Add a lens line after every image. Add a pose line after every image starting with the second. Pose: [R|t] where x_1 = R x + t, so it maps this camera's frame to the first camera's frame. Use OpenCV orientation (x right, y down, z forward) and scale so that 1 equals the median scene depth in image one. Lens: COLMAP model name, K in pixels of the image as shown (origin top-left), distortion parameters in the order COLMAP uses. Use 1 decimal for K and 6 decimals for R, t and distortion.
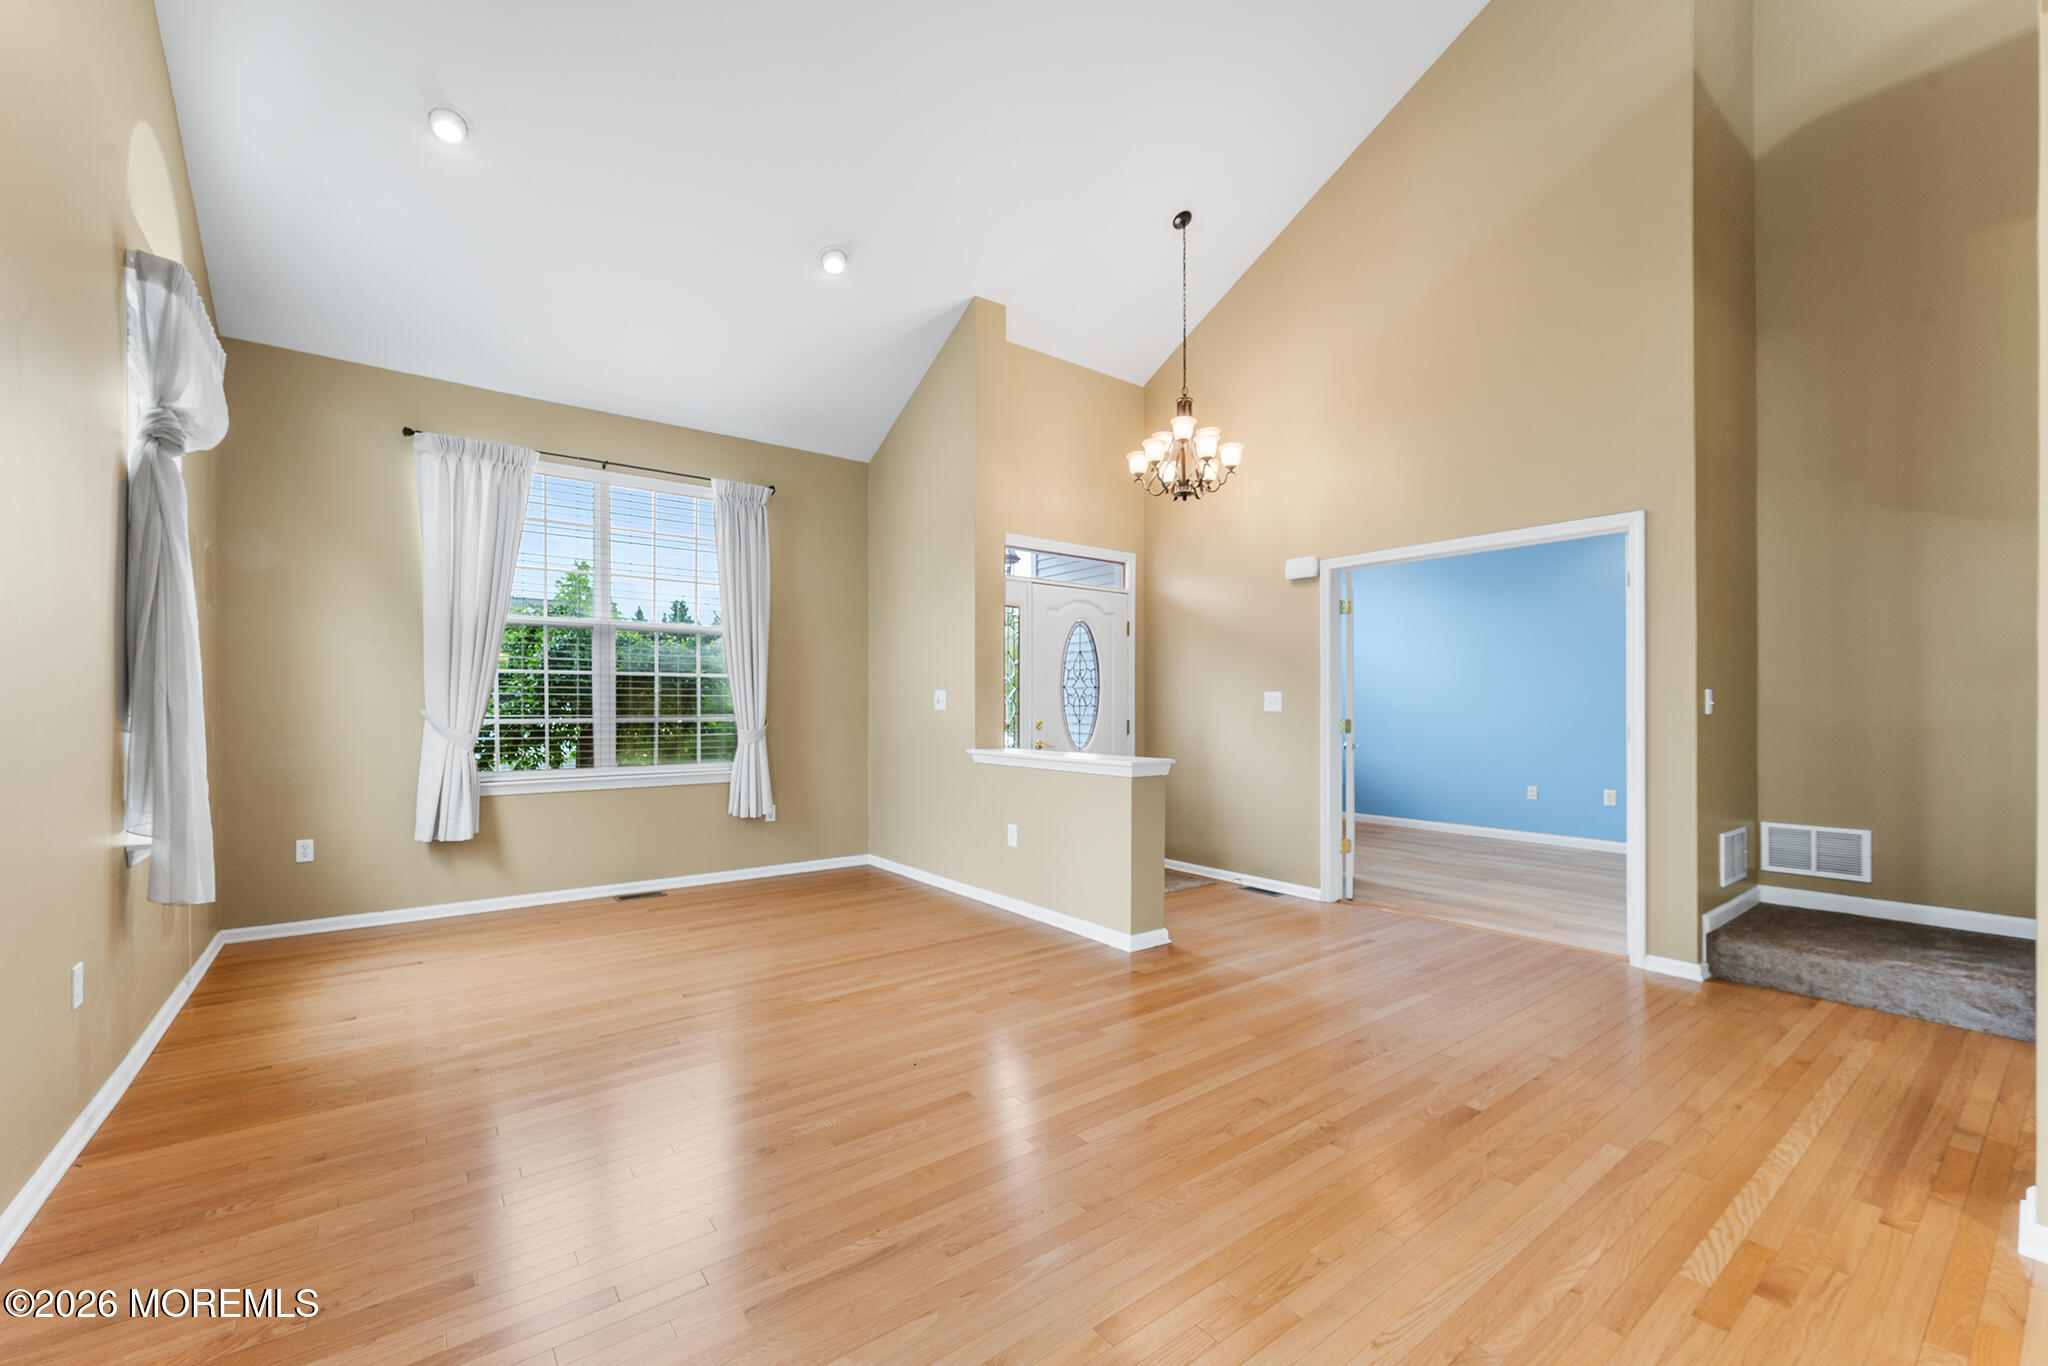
lens RADIAL K [[821.0, 0, 1015.0], [0, 821.0, 687.6], [0, 0, 1]] dist [-0.001067, 0.000029]
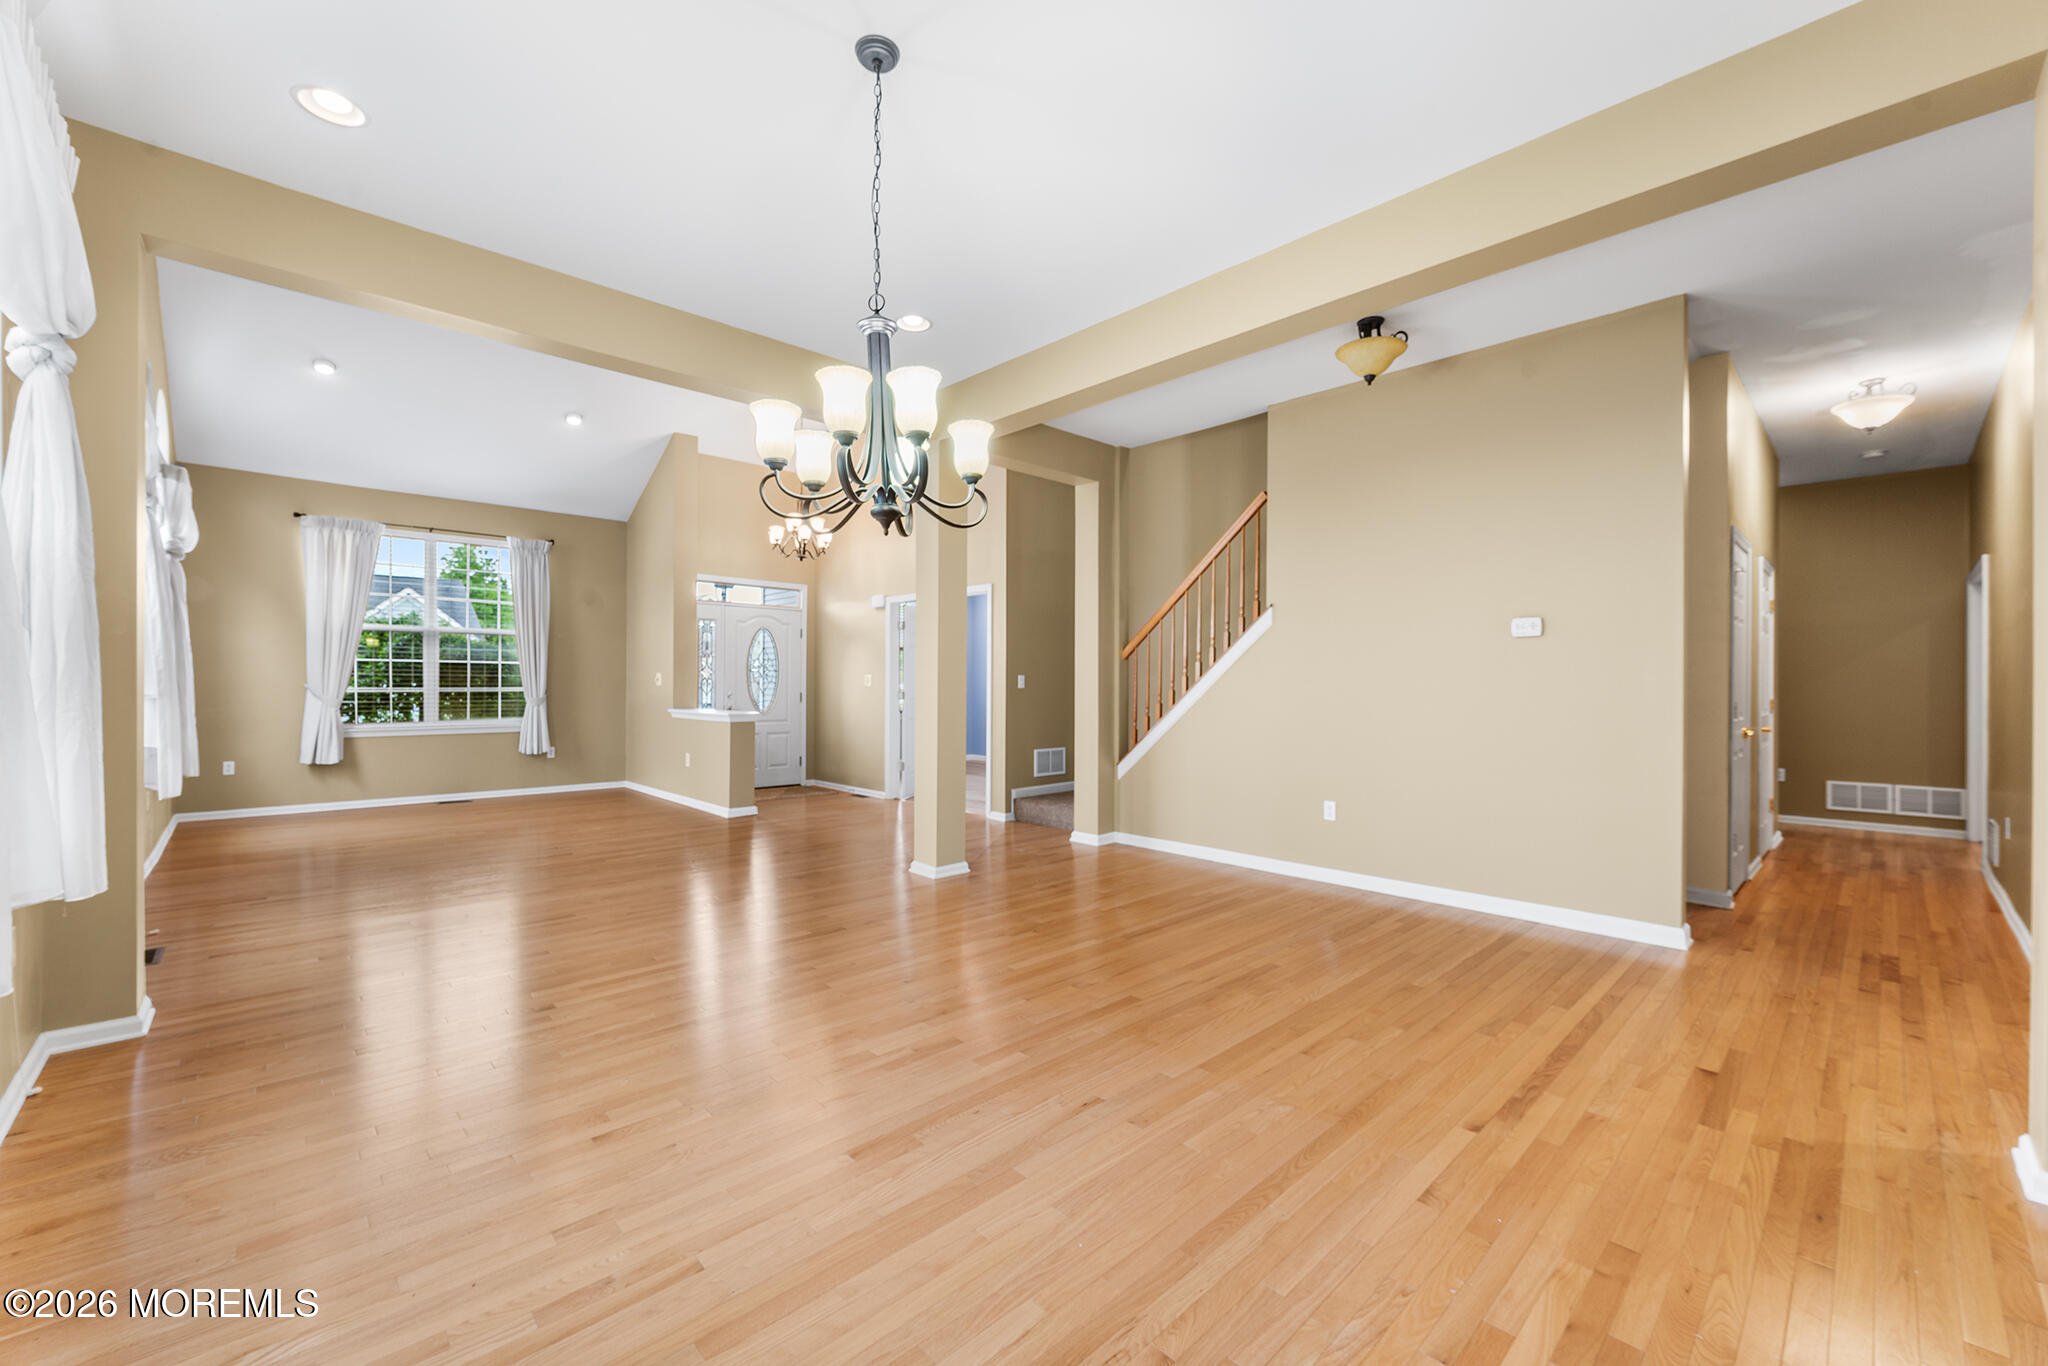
lens RADIAL K [[810.9, 0, 1026.7], [0, 810.9, 667.6], [0, 0, 1]] dist [-0.000947, -0.000324]
pose [[0.993942, 0.006003, 0.109738, 0.473374], [-0.006267, 0.999978, 0.002062, -0.015660], [-0.109723, -0.002738, 0.993958, -0.682900]]
